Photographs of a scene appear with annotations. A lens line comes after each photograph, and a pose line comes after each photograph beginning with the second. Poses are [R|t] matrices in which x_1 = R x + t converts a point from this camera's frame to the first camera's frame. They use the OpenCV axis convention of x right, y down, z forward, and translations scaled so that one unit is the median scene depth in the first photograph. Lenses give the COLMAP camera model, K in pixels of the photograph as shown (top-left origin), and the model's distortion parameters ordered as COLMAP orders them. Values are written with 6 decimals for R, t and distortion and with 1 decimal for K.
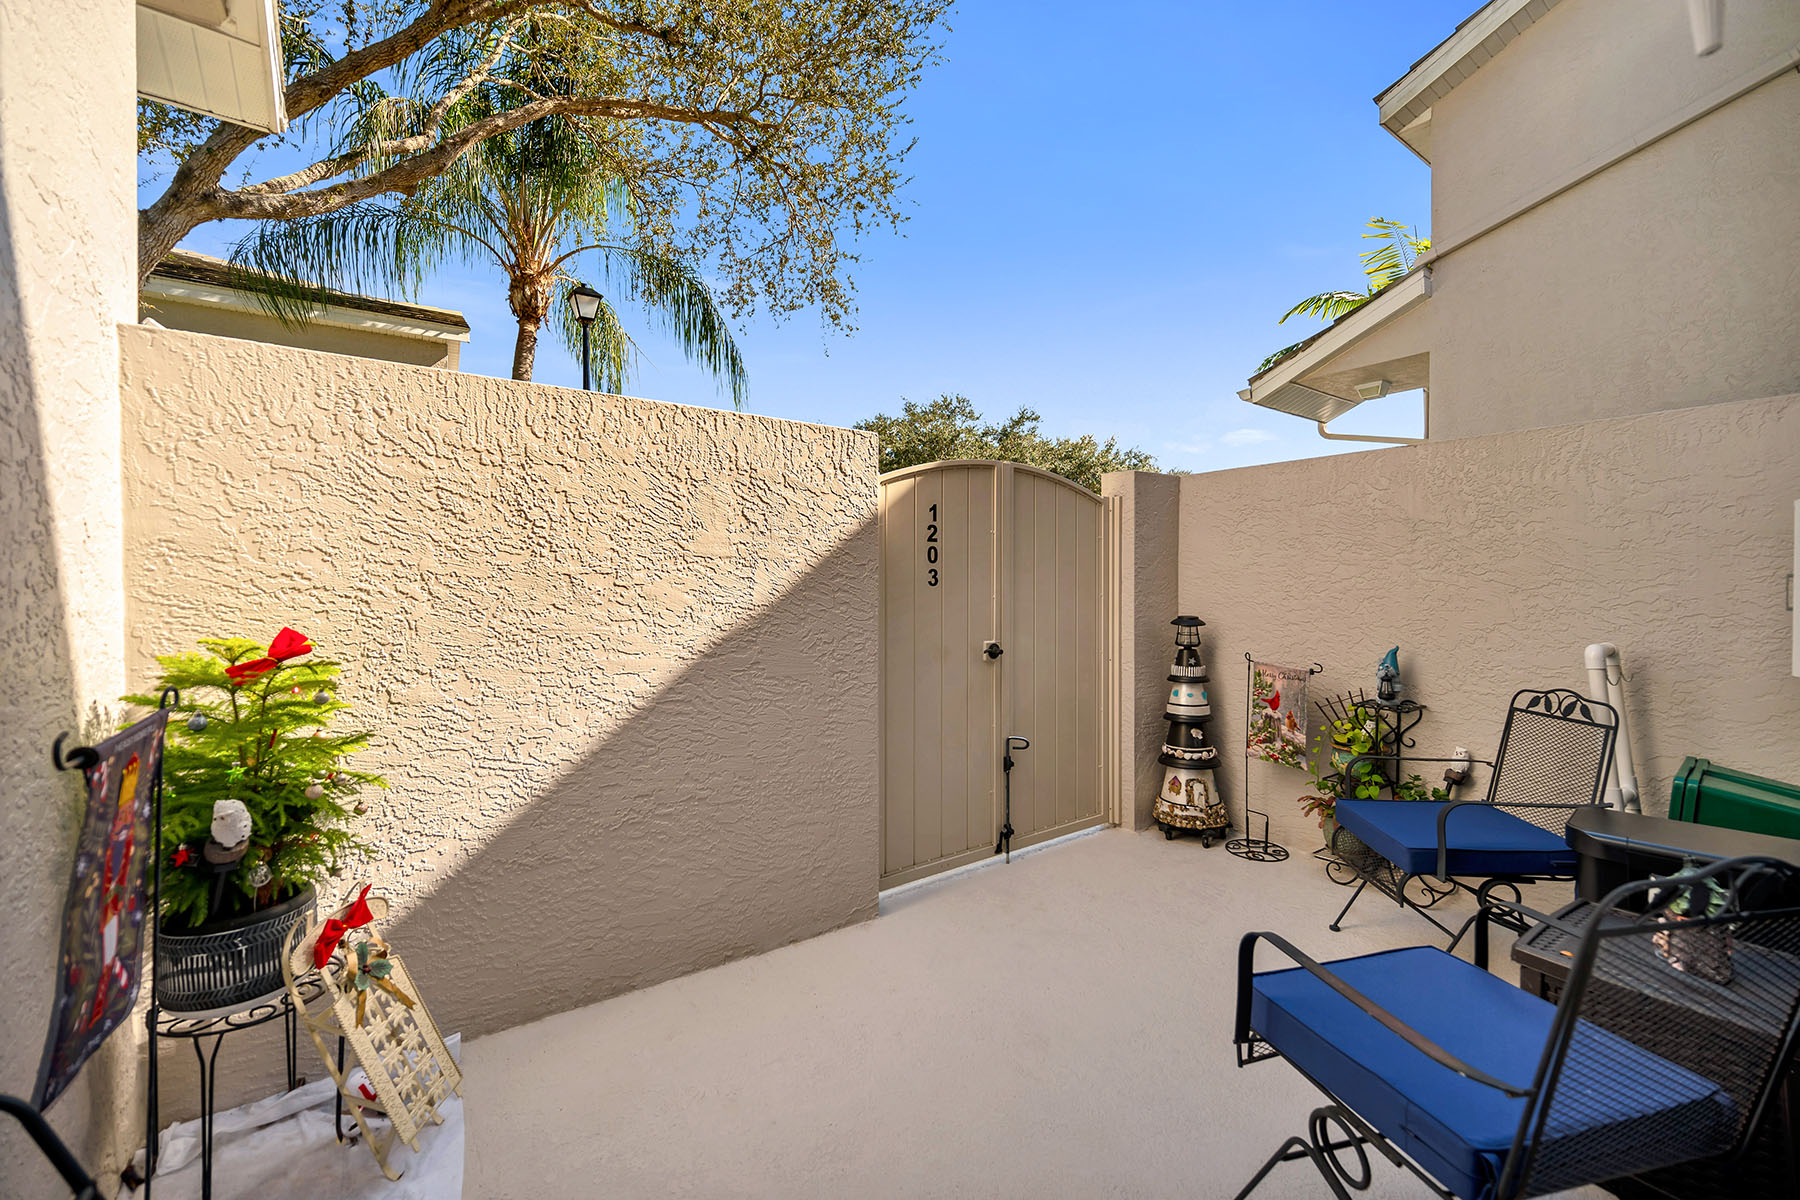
lens RADIAL K [[719.2, 0, 901.7], [0, 719.2, 596.4], [0, 0, 1]] dist [-0.002306, -0.000289]
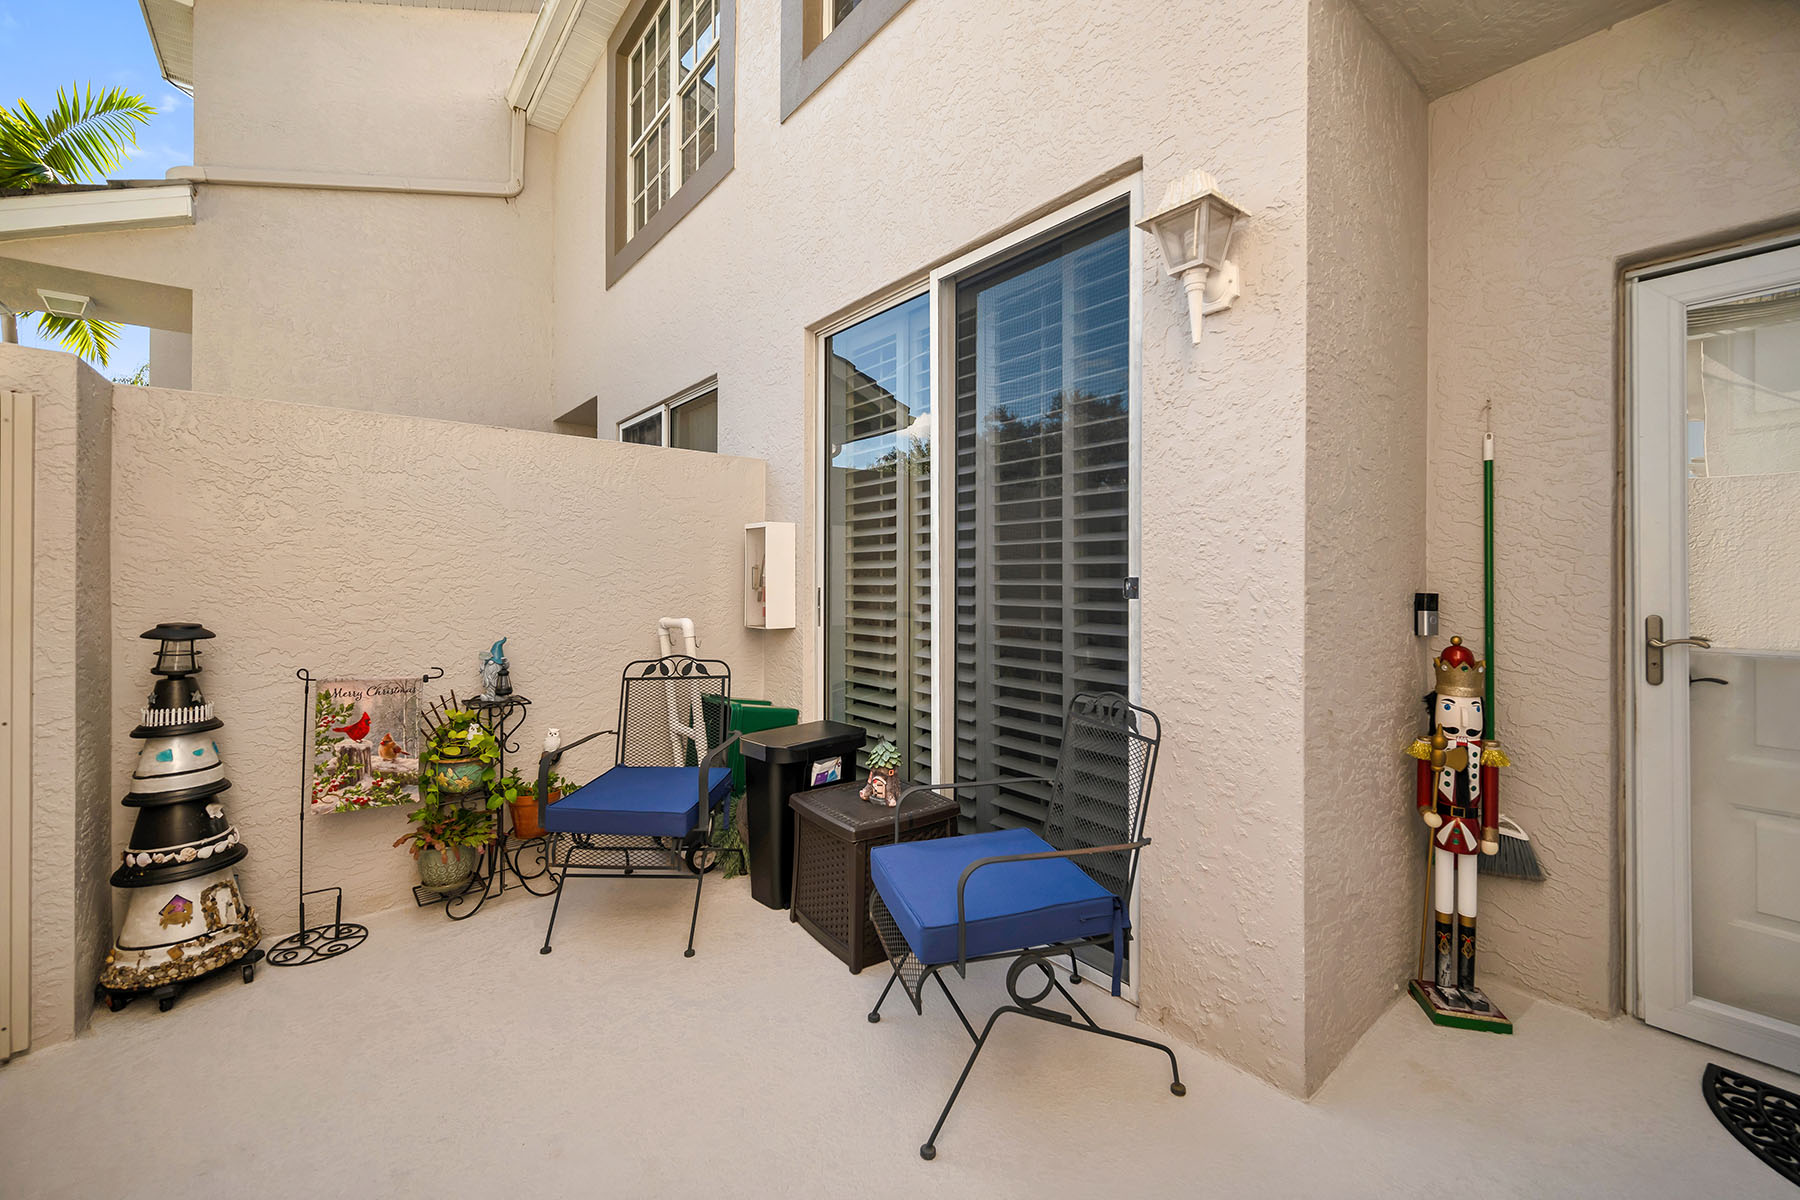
lens RADIAL K [[719.2, 0, 901.7], [0, 719.2, 596.4], [0, 0, 1]] dist [-0.002306, -0.000289]
pose [[-0.069094, -0.022595, 0.997354, -0.256015], [0.017631, 0.999560, 0.023866, 0.001216], [-0.997454, 0.019233, -0.068665, 0.470179]]
